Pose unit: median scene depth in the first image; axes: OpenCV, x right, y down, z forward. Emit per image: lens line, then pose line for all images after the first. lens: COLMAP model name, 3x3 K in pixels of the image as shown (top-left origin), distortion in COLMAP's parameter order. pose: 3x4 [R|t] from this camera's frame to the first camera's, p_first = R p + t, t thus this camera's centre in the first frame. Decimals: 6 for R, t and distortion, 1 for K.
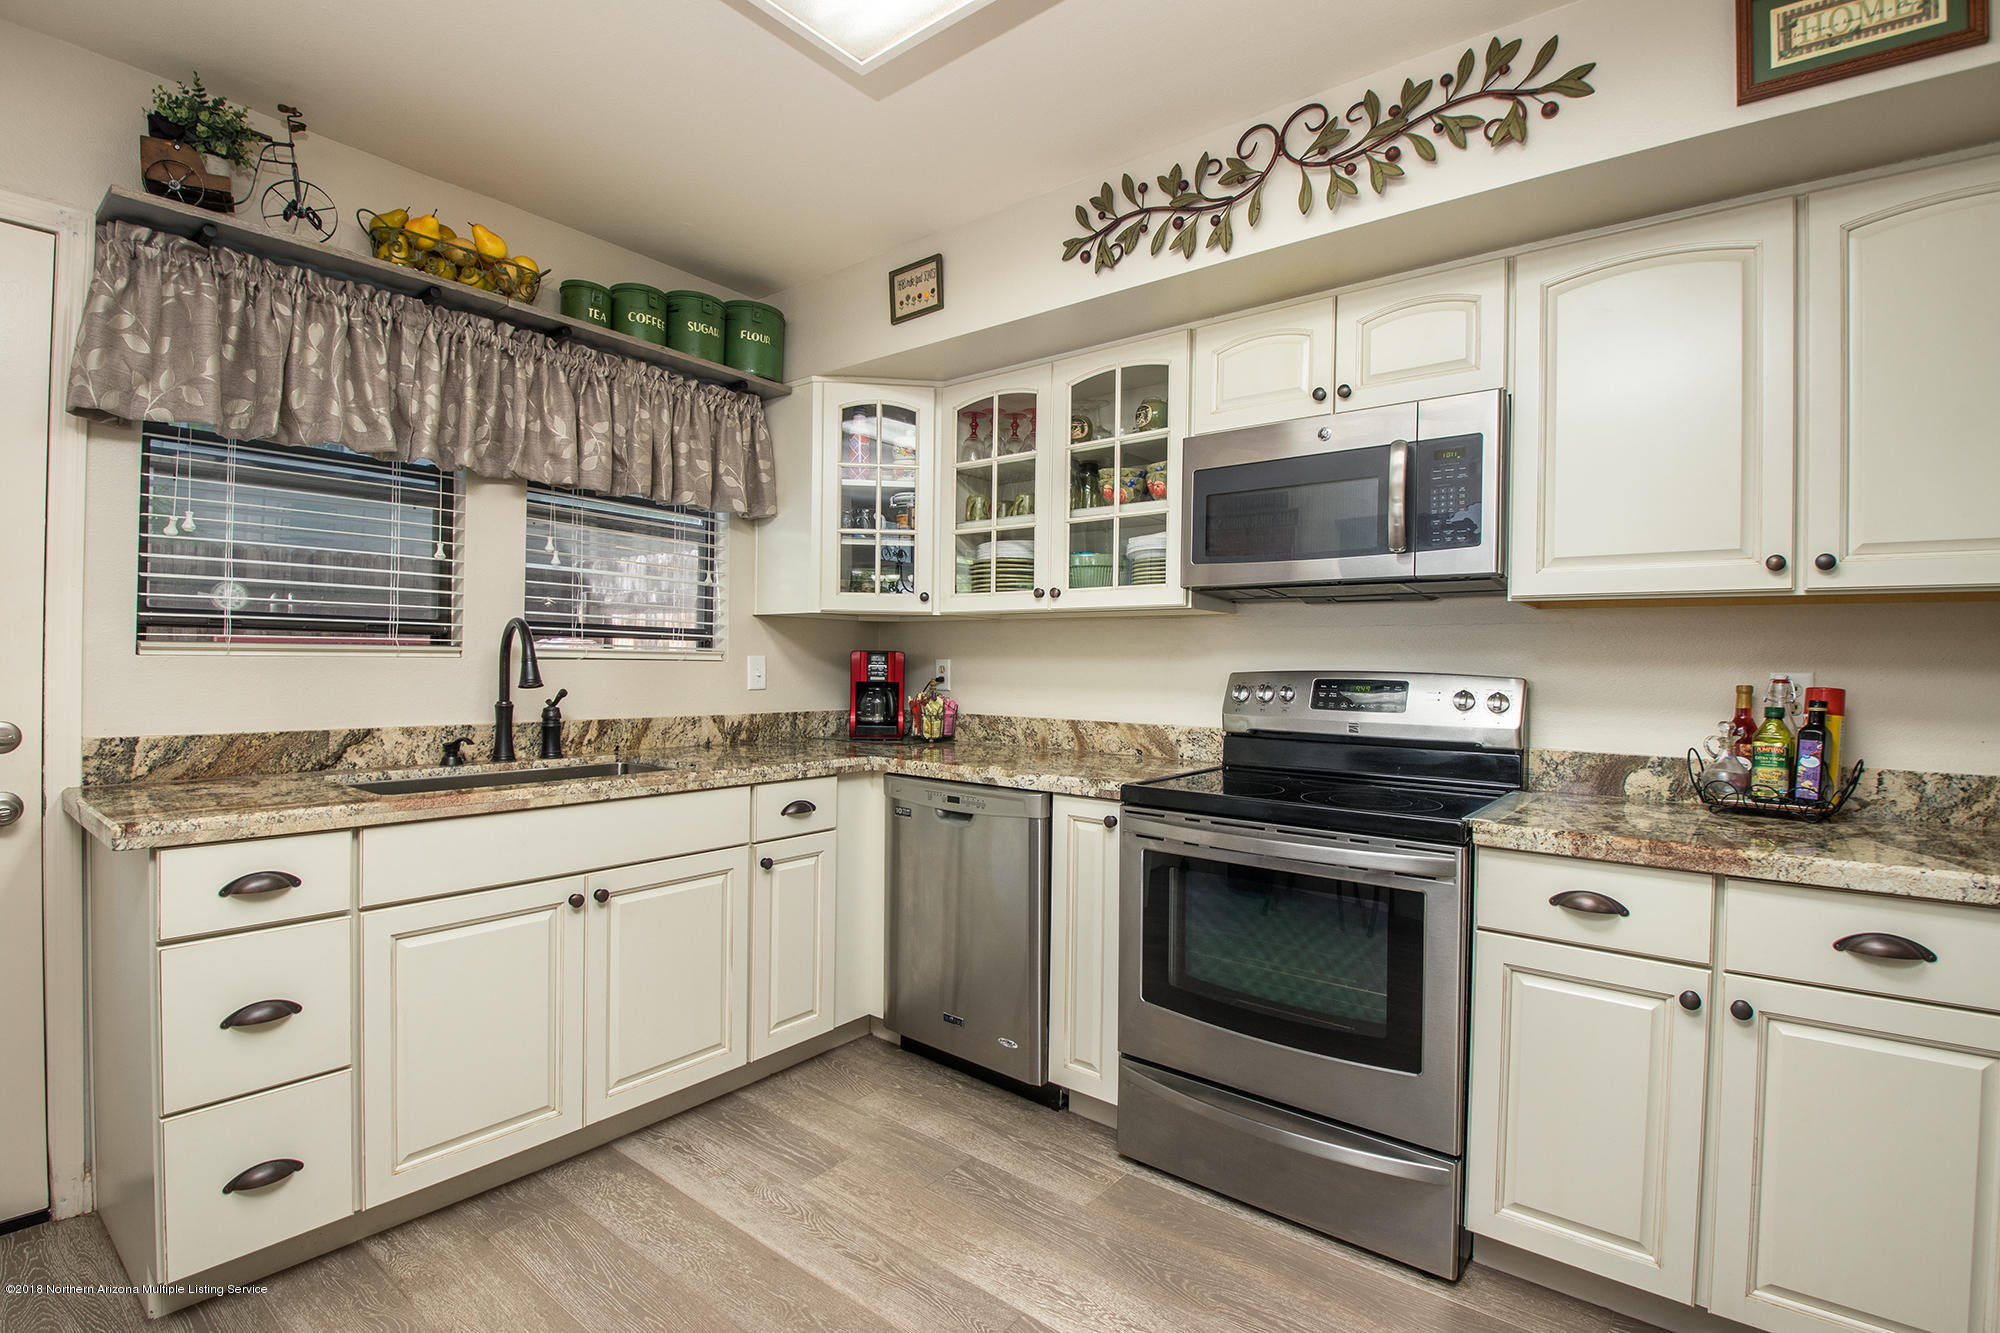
lens RADIAL K [[933.4, 0, 1008.9], [0, 933.4, 664.5], [0, 0, 1]] dist [-0.004269, -0.010709]
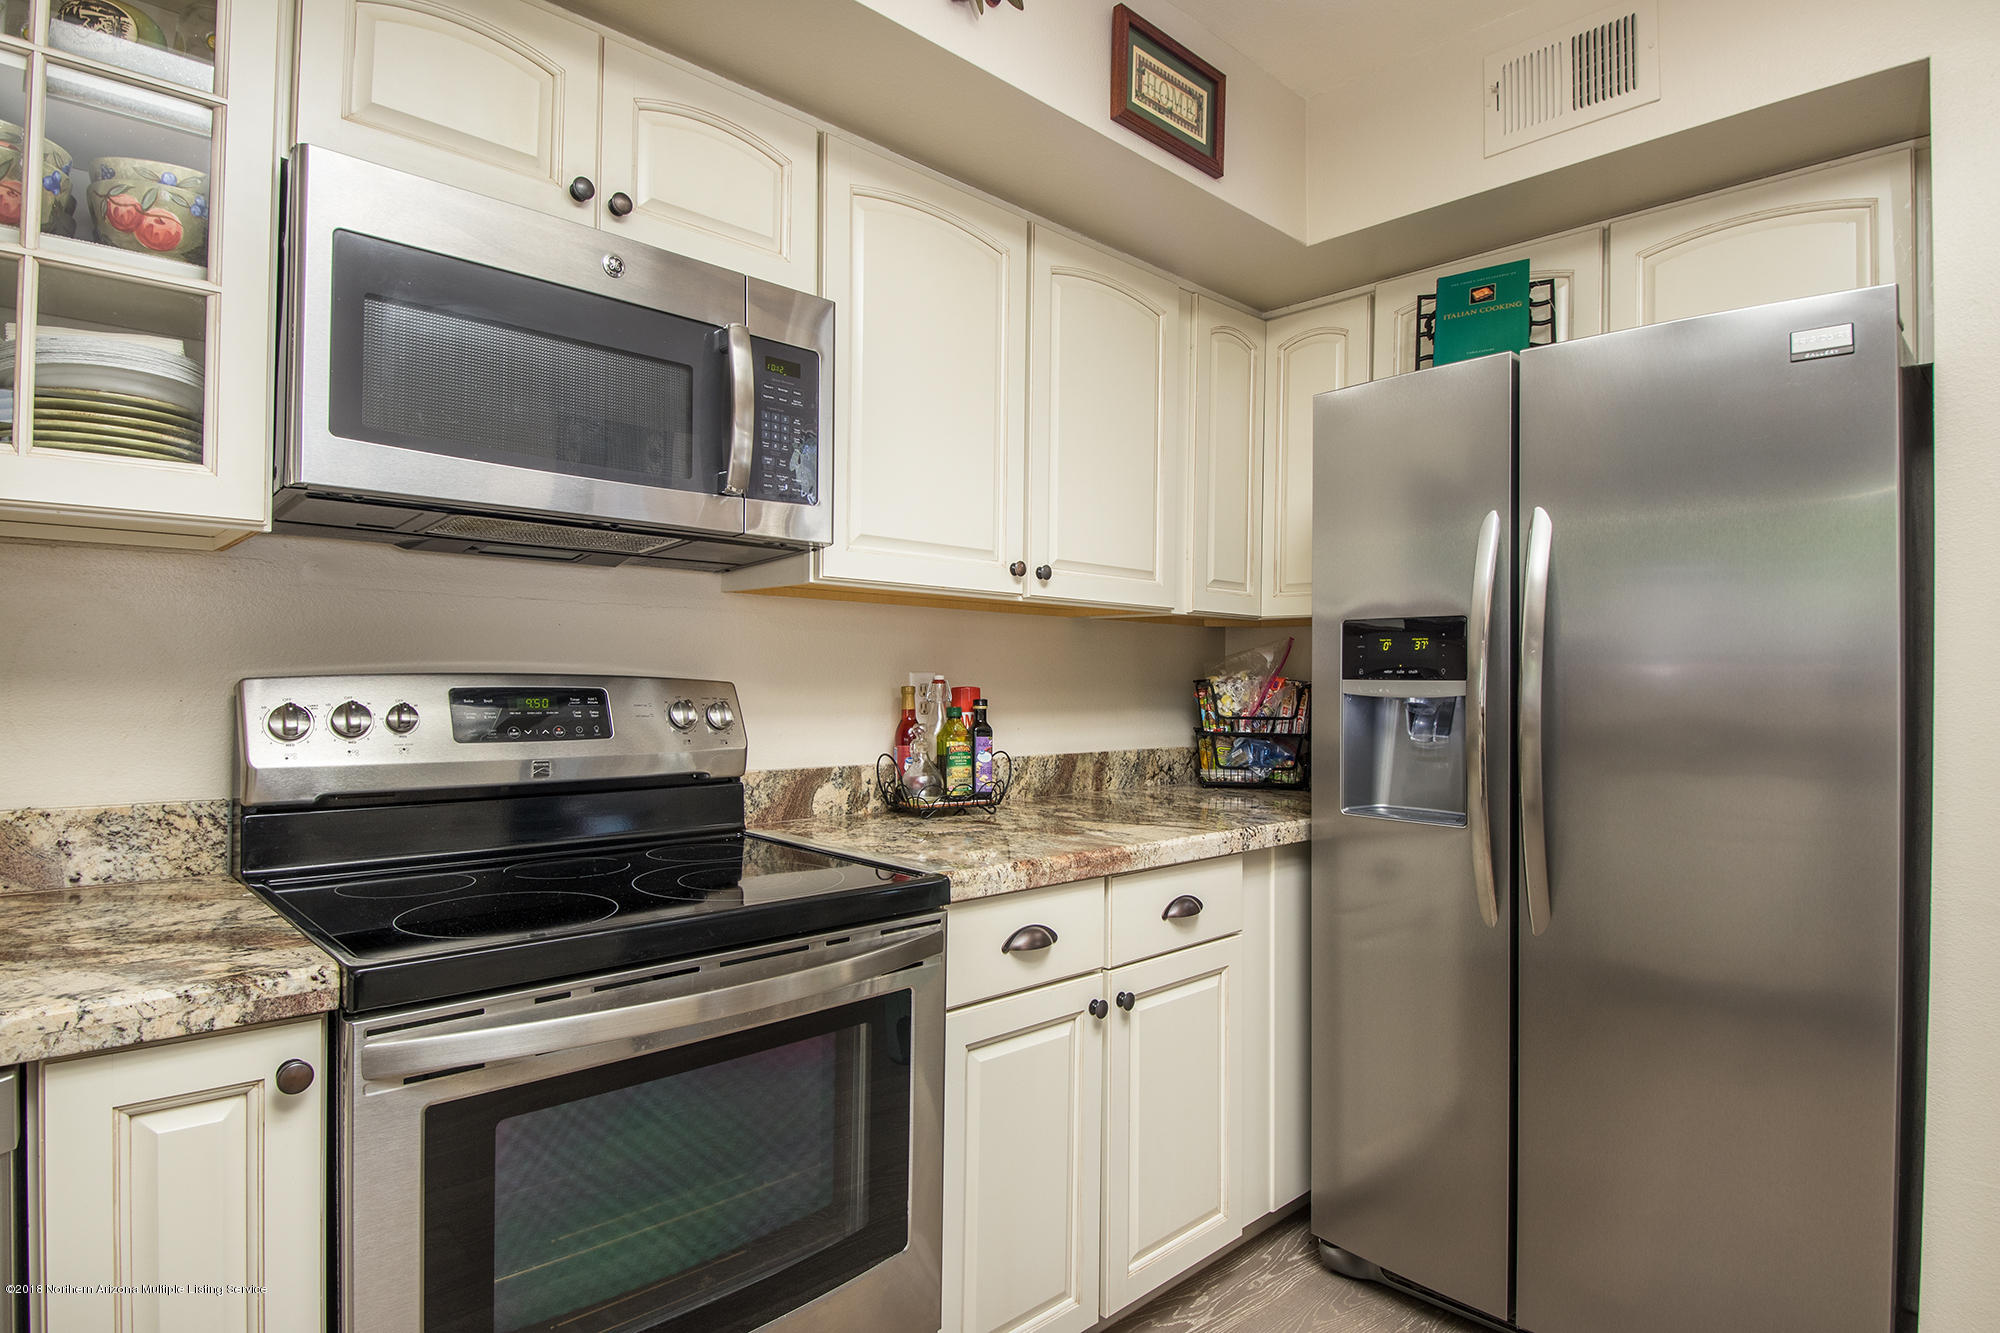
lens RADIAL K [[1054.8, 0, 947.0], [0, 1054.8, 667.5], [0, 0, 1]] dist [0.005160, -0.000131]
pose [[0.174052, -0.001239, 0.984736, -0.291624], [-0.005653, 0.999981, 0.002257, -0.000283], [-0.984720, -0.005959, 0.174042, 0.719530]]
